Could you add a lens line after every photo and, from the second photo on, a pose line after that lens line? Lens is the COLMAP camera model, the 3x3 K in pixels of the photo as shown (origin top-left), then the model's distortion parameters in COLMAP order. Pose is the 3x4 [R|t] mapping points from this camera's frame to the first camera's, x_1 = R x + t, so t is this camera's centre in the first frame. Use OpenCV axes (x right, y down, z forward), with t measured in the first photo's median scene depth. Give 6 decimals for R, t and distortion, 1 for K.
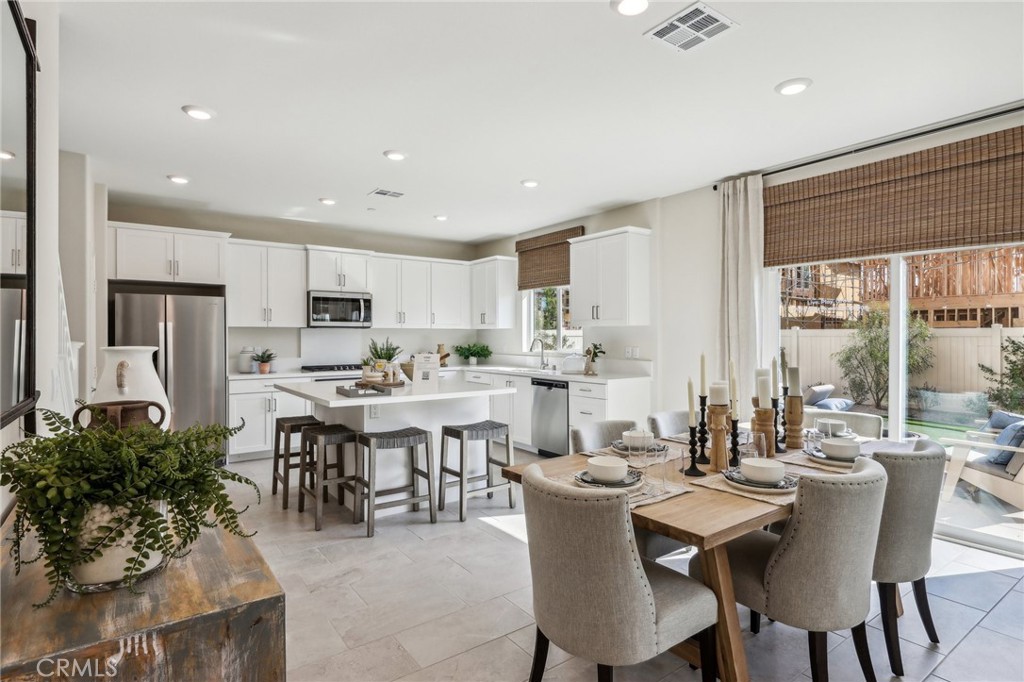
lens RADIAL K [[532.5, 0, 515.4], [0, 532.5, 336.4], [0, 0, 1]] dist [-0.003508, -0.000380]
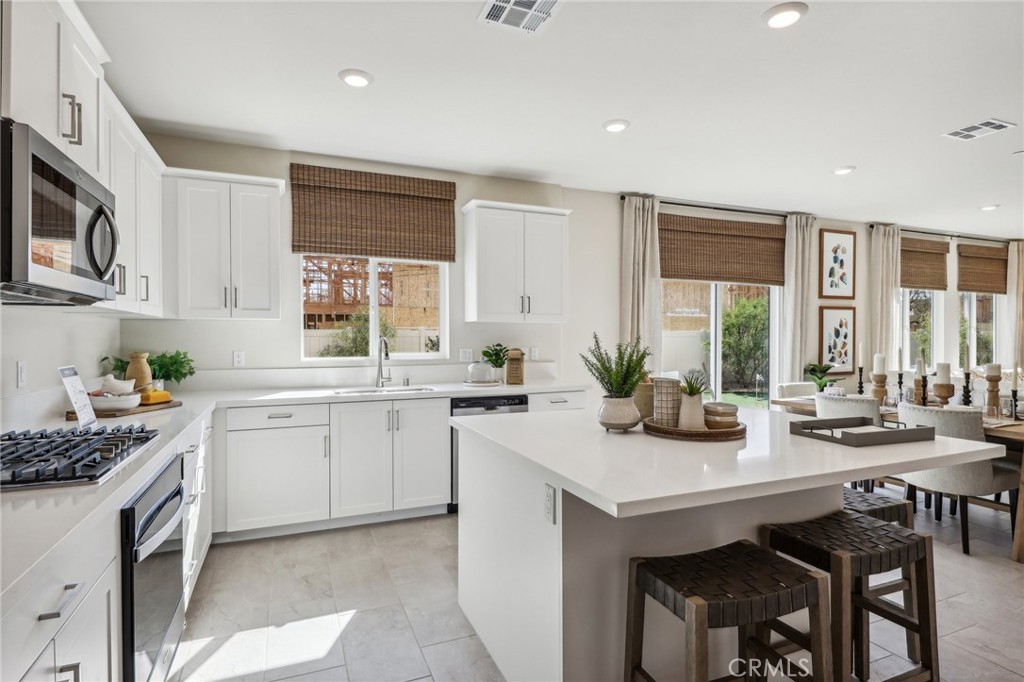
lens RADIAL K [[529.2, 0, 514.0], [0, 529.2, 341.4], [0, 0, 1]] dist [0.001889, -0.000241]
pose [[0.223972, -0.009653, 0.974548, -0.618520], [-0.000318, 0.999950, 0.009978, 0.001734], [-0.974596, -0.002545, 0.223958, 0.831190]]
